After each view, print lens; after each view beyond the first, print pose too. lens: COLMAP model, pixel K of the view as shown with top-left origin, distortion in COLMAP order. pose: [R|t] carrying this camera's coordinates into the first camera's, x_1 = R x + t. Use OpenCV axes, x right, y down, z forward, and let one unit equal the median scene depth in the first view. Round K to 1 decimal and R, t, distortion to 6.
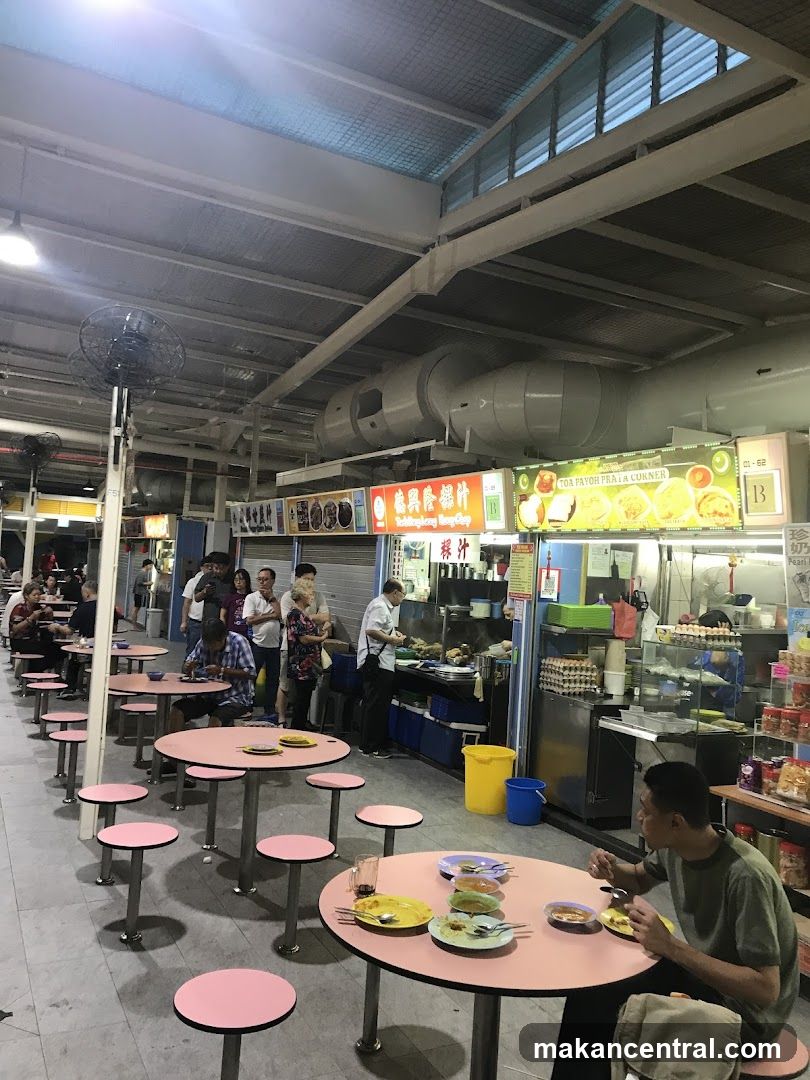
lens RADIAL K [[873.7, 0, 405.0], [0, 873.7, 540.0], [0, 0, 1]] dist [-0.006054, 0.002045]
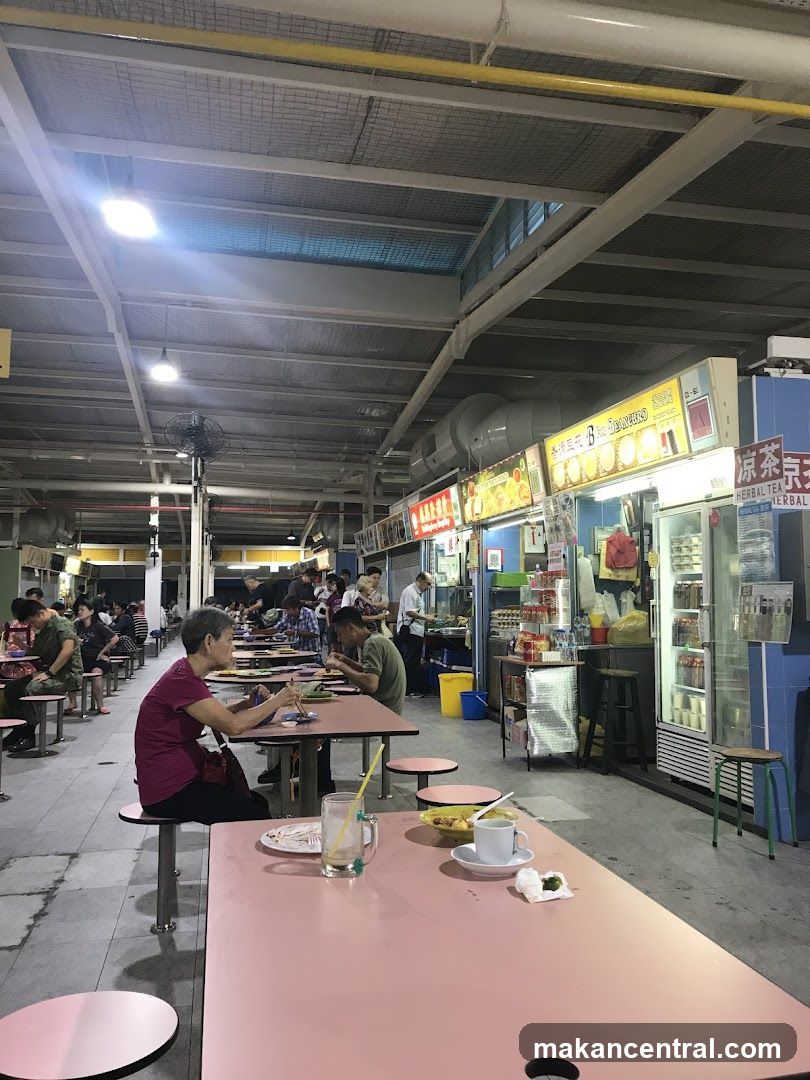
lens RADIAL K [[873.7, 0, 405.0], [0, 873.7, 540.0], [0, 0, 1]] dist [-0.006054, 0.002045]
pose [[0.962386, -0.083733, -0.258461, 0.331512], [0.071947, 0.995905, -0.054745, 0.072036], [0.261987, 0.034090, 0.964469, -0.353914]]
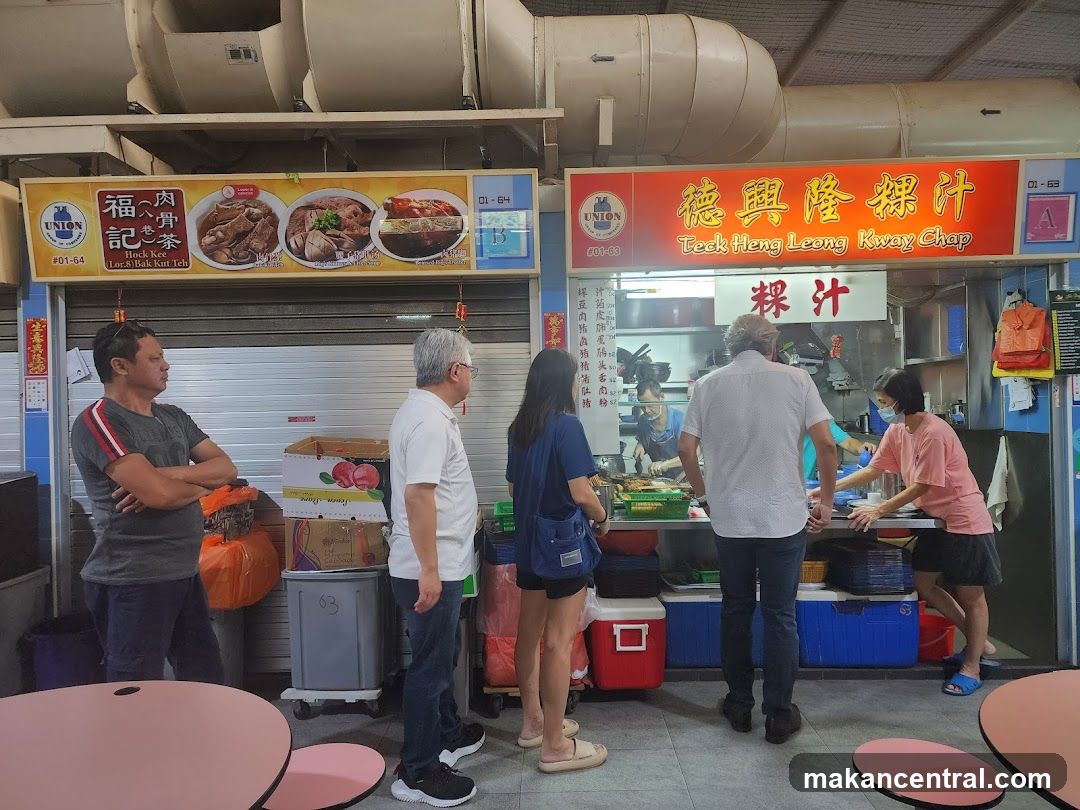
lens RADIAL K [[757.9, 0, 540.0], [0, 757.9, 405.0], [0, 0, 1]] dist [0.094286, -0.090909]
pose [[0.459754, -0.080256, 0.884413, -0.466111], [0.020274, 0.996597, 0.079897, 0.035978], [-0.887815, -0.018802, 0.459816, 0.909432]]
